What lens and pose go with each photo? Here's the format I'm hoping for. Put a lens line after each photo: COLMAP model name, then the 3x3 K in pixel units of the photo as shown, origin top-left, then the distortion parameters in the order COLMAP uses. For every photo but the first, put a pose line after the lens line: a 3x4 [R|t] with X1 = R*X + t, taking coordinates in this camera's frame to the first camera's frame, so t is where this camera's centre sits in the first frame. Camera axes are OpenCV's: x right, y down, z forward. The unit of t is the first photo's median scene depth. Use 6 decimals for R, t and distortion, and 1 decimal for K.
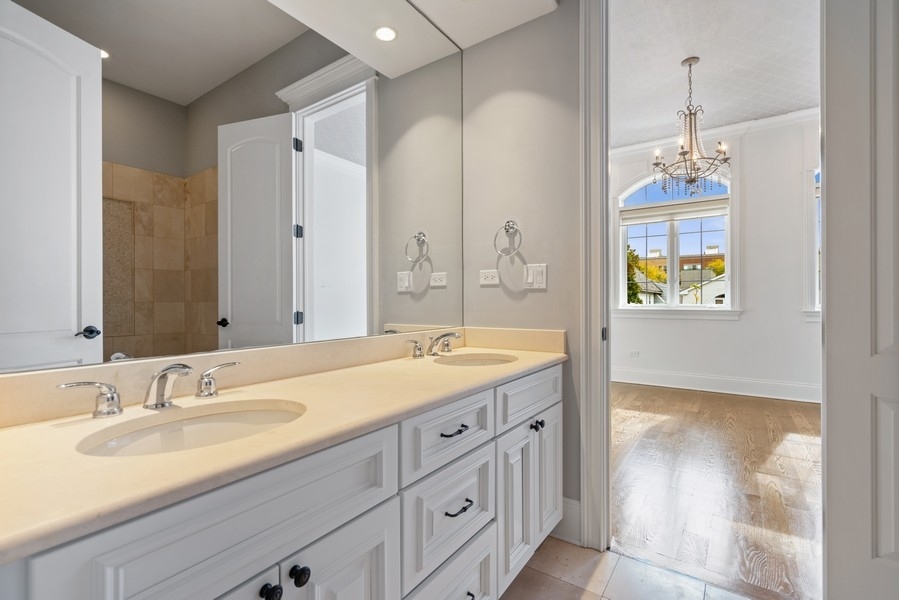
lens RADIAL K [[411.5, 0, 449.5], [0, 411.5, 300.0], [0, 0, 1]] dist [-0.002225, 0.001132]
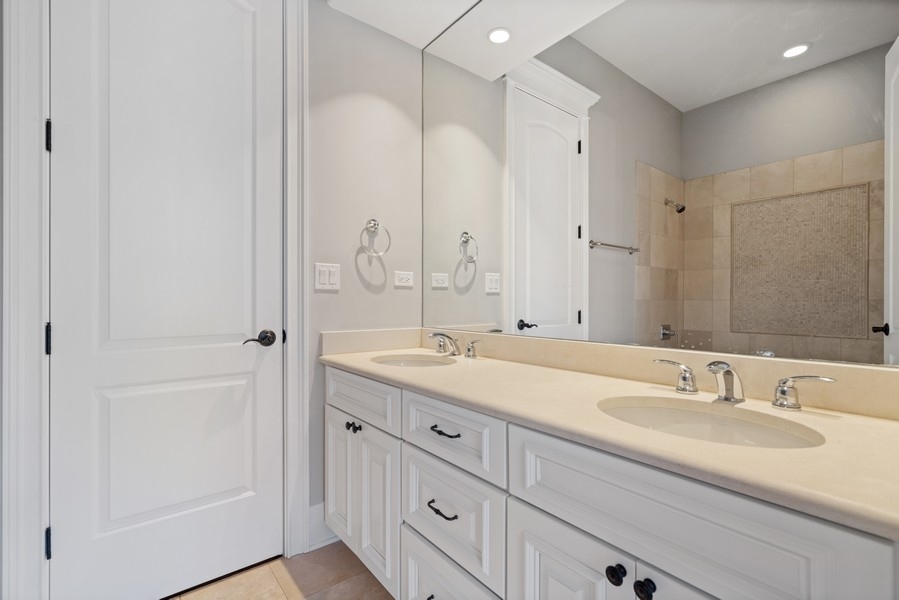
lens RADIAL K [[411.5, 0, 449.5], [0, 411.5, 300.0], [0, 0, 1]] dist [-0.002225, 0.001132]
pose [[-0.289684, 0.008046, -0.957088, 0.888269], [0.001999, 0.999968, 0.007801, -0.008348], [0.957120, 0.000347, -0.289691, 1.198696]]
